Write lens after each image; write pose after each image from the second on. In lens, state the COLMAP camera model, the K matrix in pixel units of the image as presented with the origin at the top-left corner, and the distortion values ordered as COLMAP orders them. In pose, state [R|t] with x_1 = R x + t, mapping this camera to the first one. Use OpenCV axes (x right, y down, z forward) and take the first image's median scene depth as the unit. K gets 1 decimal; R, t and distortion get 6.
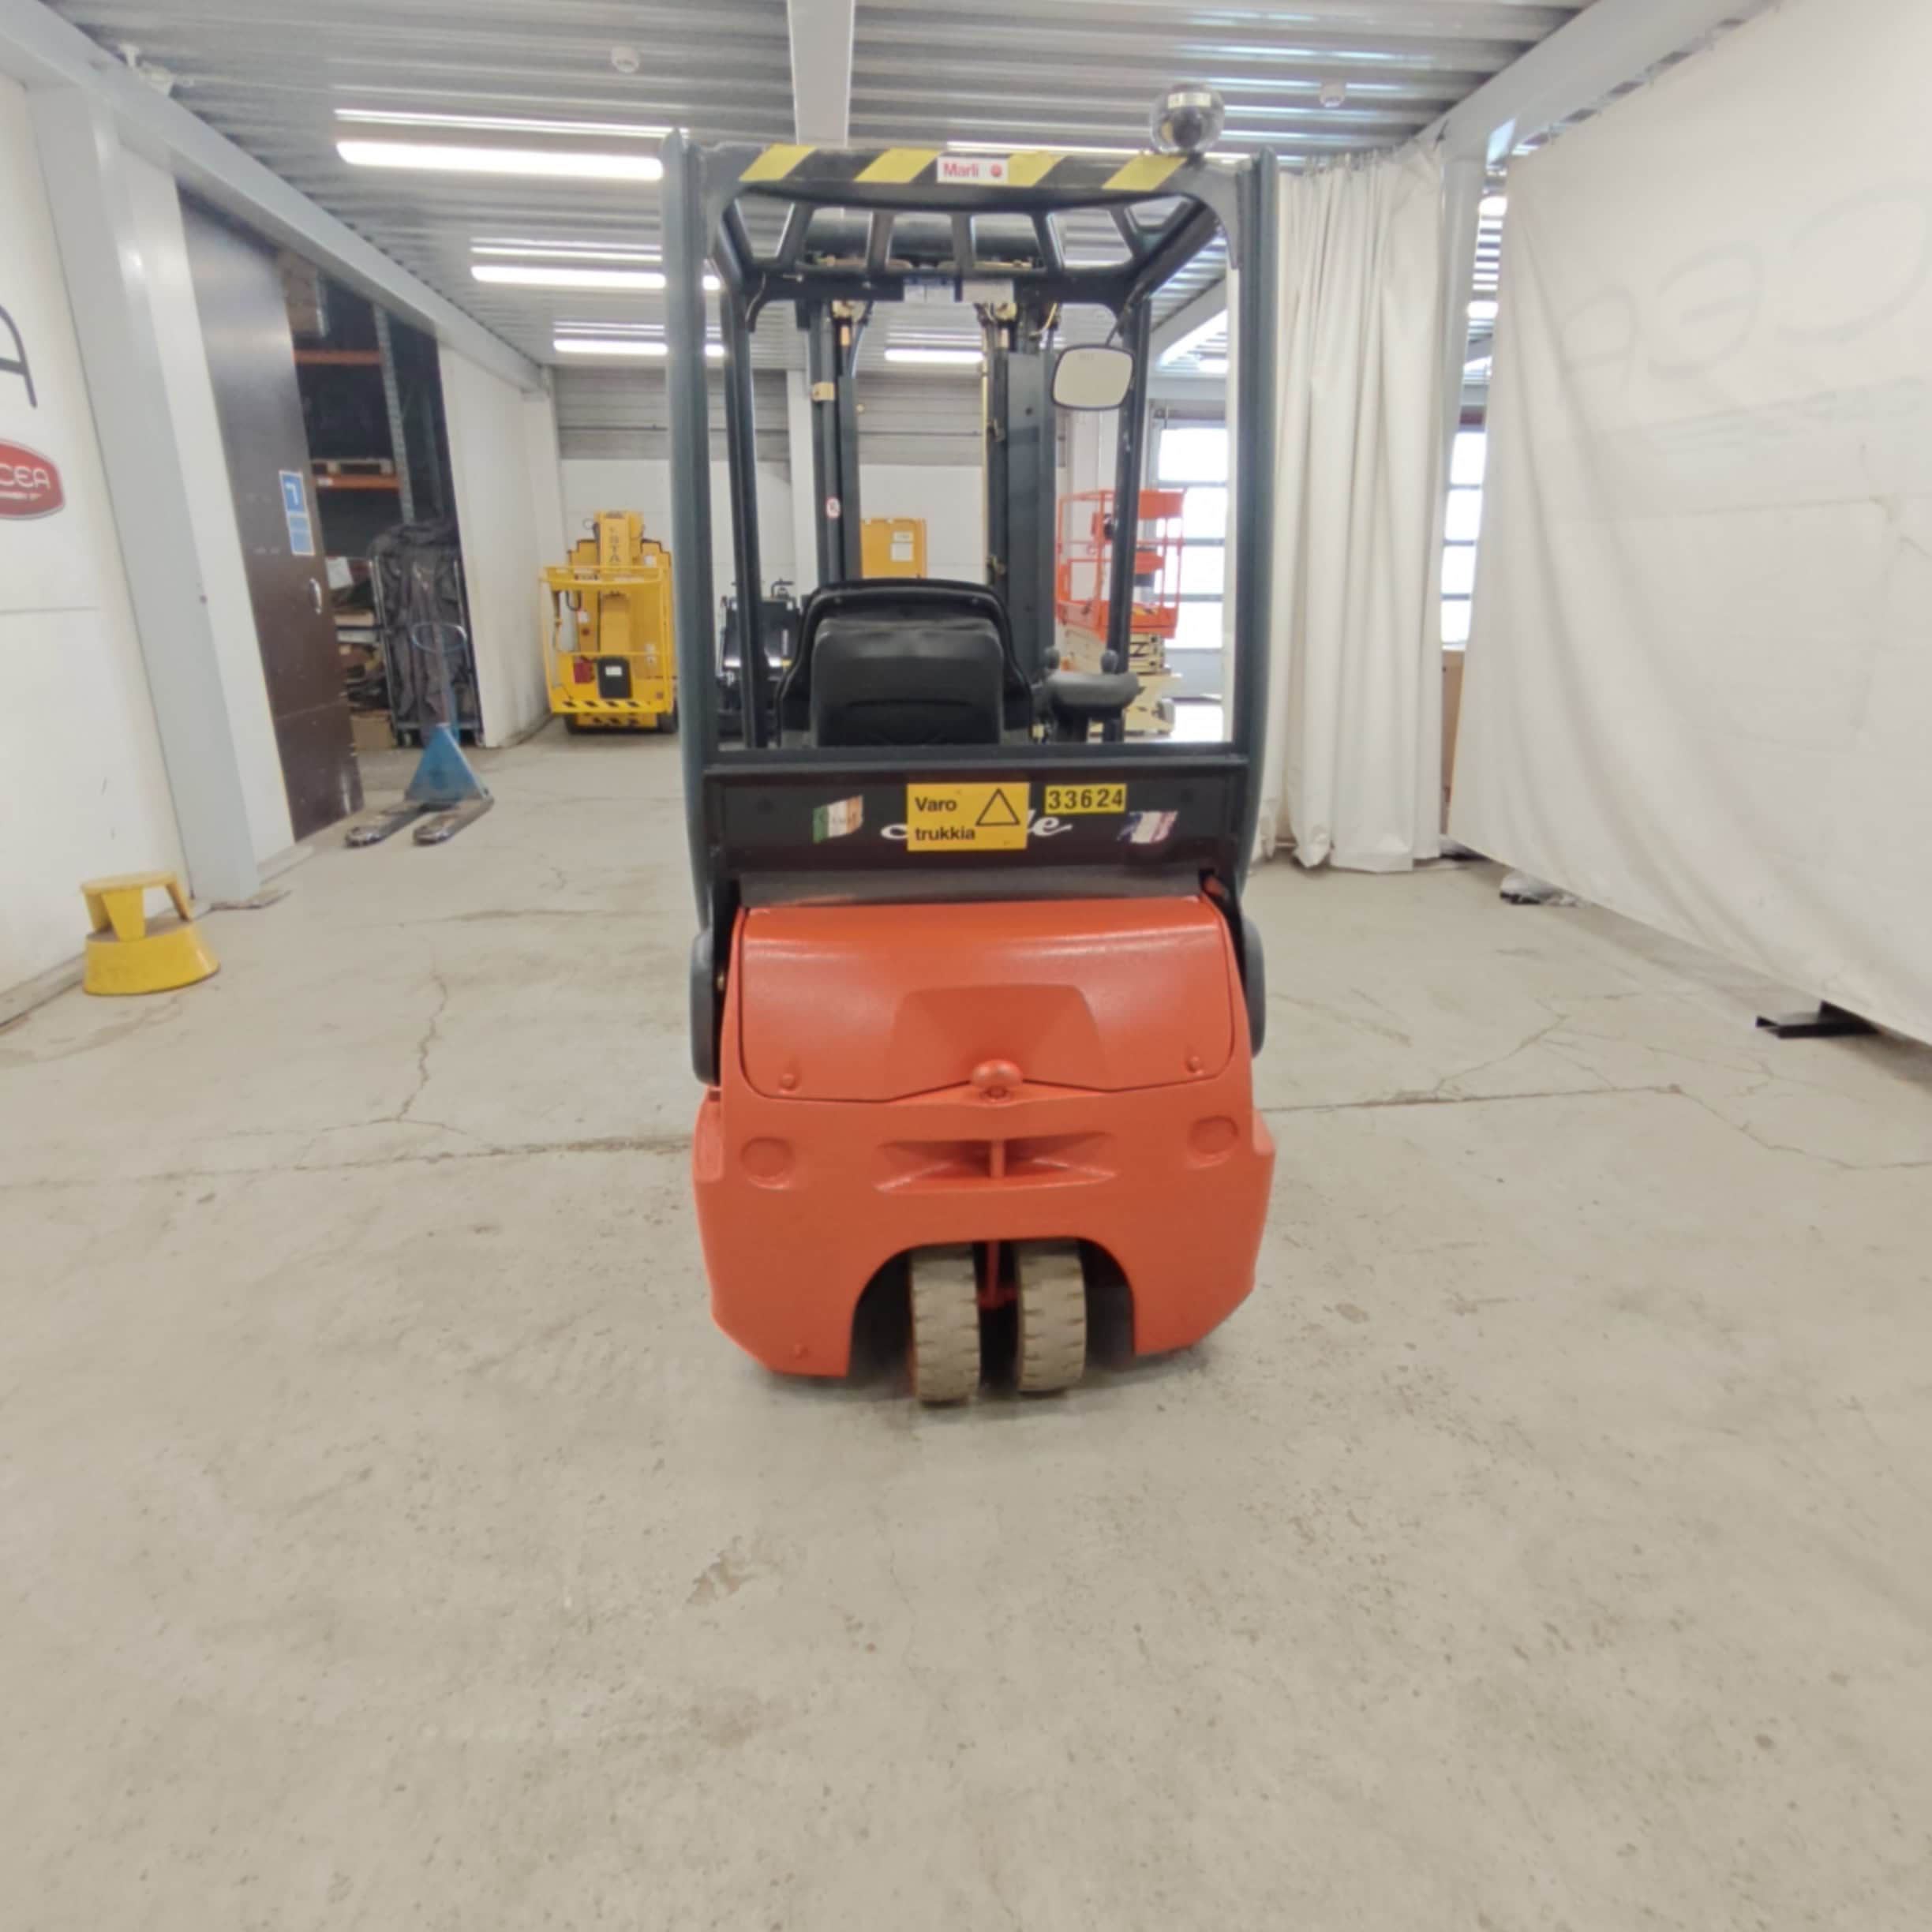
lens RADIAL K [[1210.2, 0, 985.3], [0, 1210.2, 974.9], [0, 0, 1]] dist [0.003930, 0.000685]
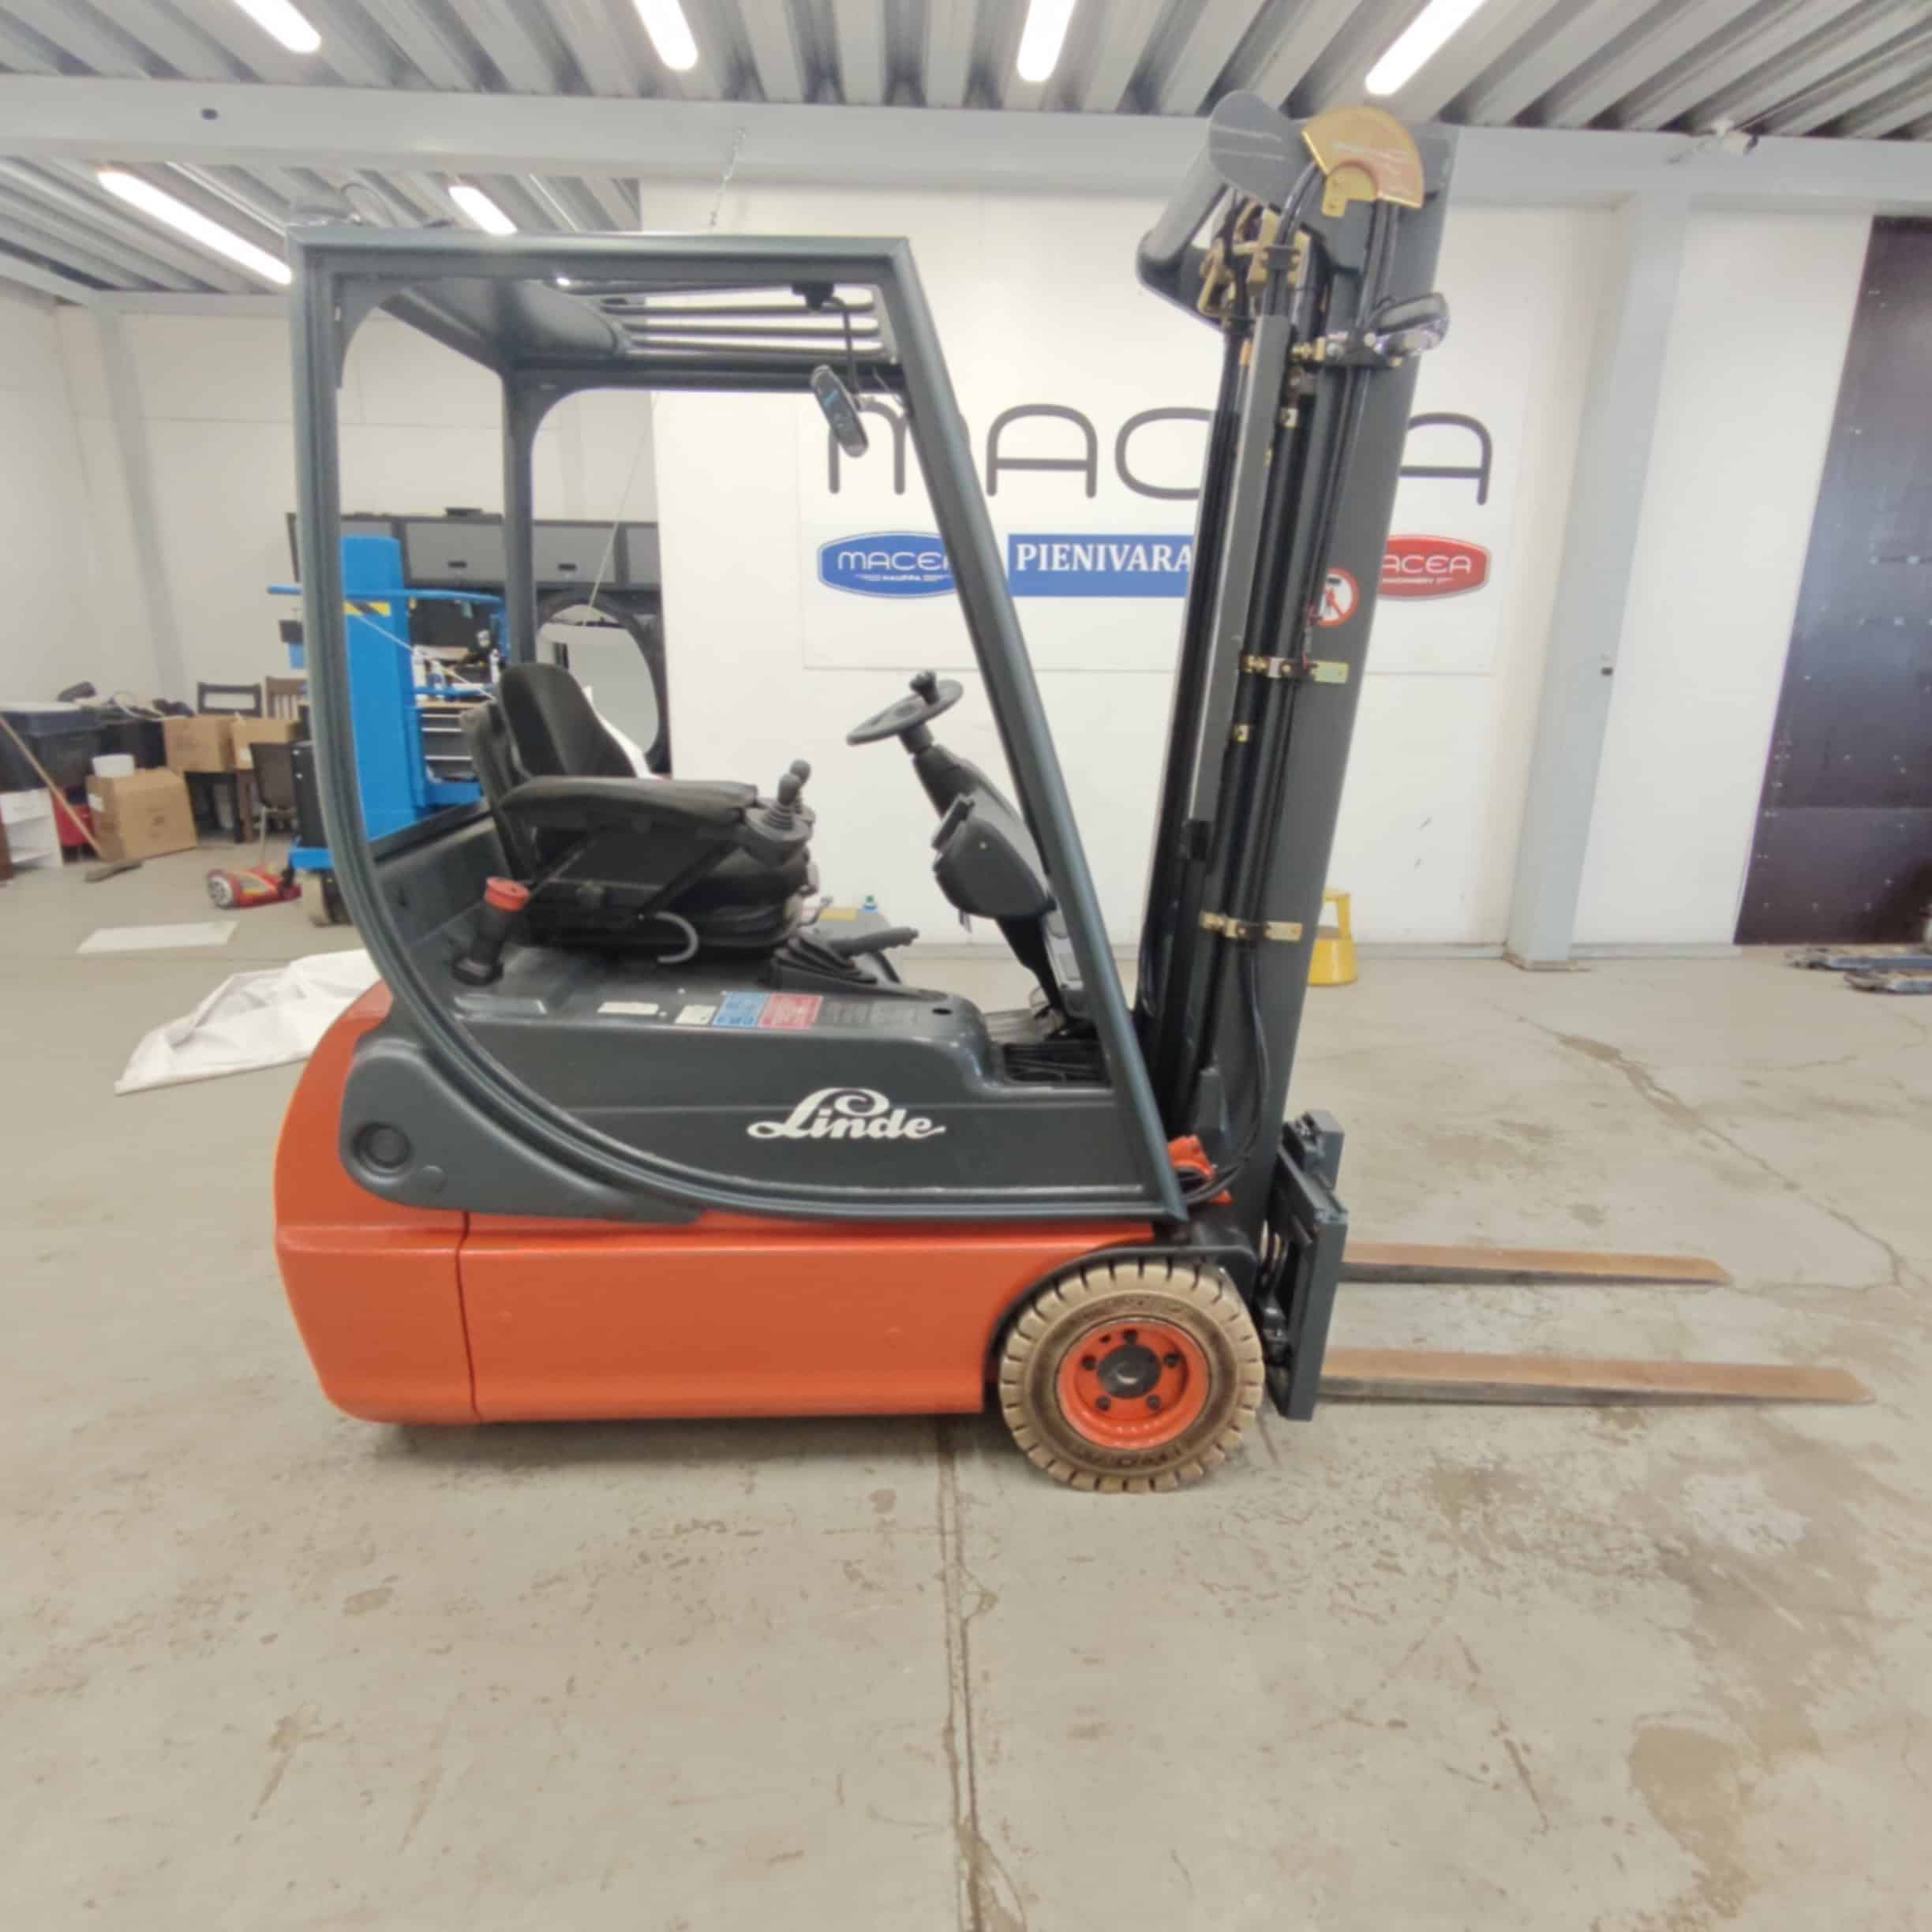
lens RADIAL K [[1210.2, 0, 980.8], [0, 1210.2, 975.1], [0, 0, 1]] dist [0.003930, 0.000685]
pose [[-0.069592, 0.282383, -0.956774, 0.655059], [-0.325417, 0.900209, 0.289358, -0.317430], [0.943006, 0.331488, 0.029245, 0.873670]]
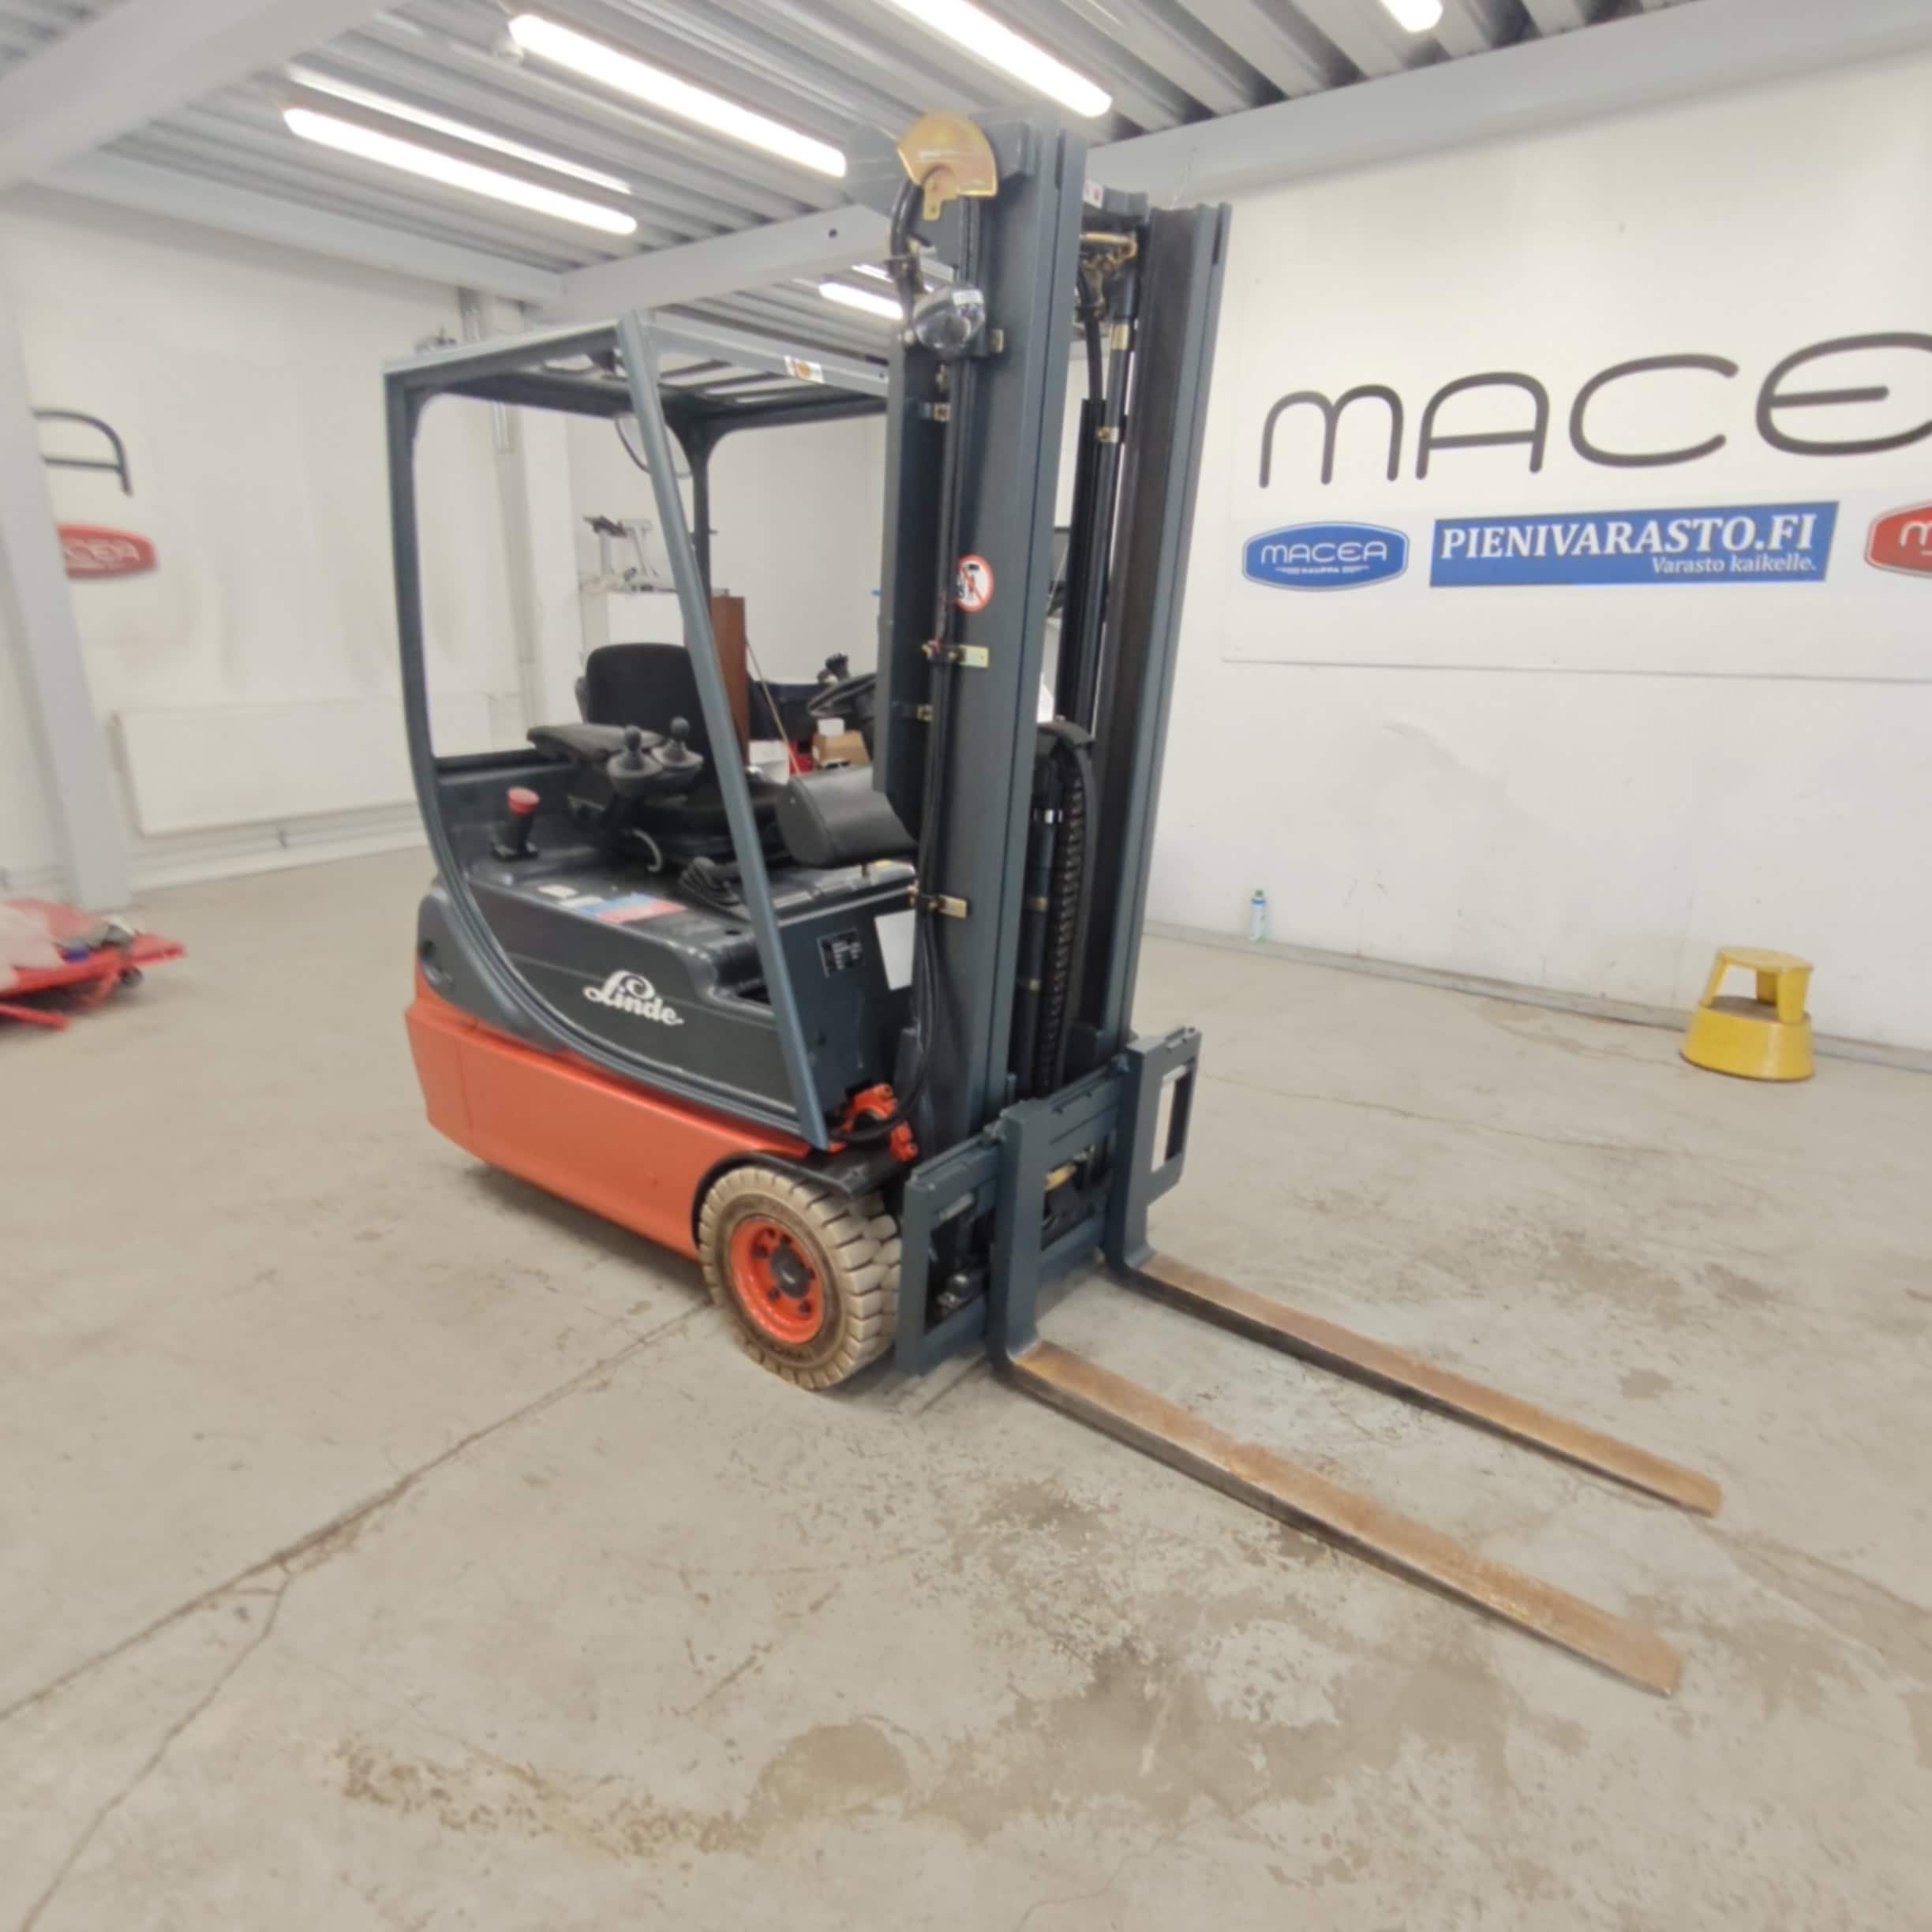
lens RADIAL K [[1210.2, 0, 986.1], [0, 1210.2, 975.0], [0, 0, 1]] dist [0.003930, 0.000685]
pose [[-0.678761, 0.209484, -0.703847, 0.493531], [-0.237526, 0.844302, 0.480349, -0.491260], [0.694885, 0.493224, -0.523321, 1.398037]]
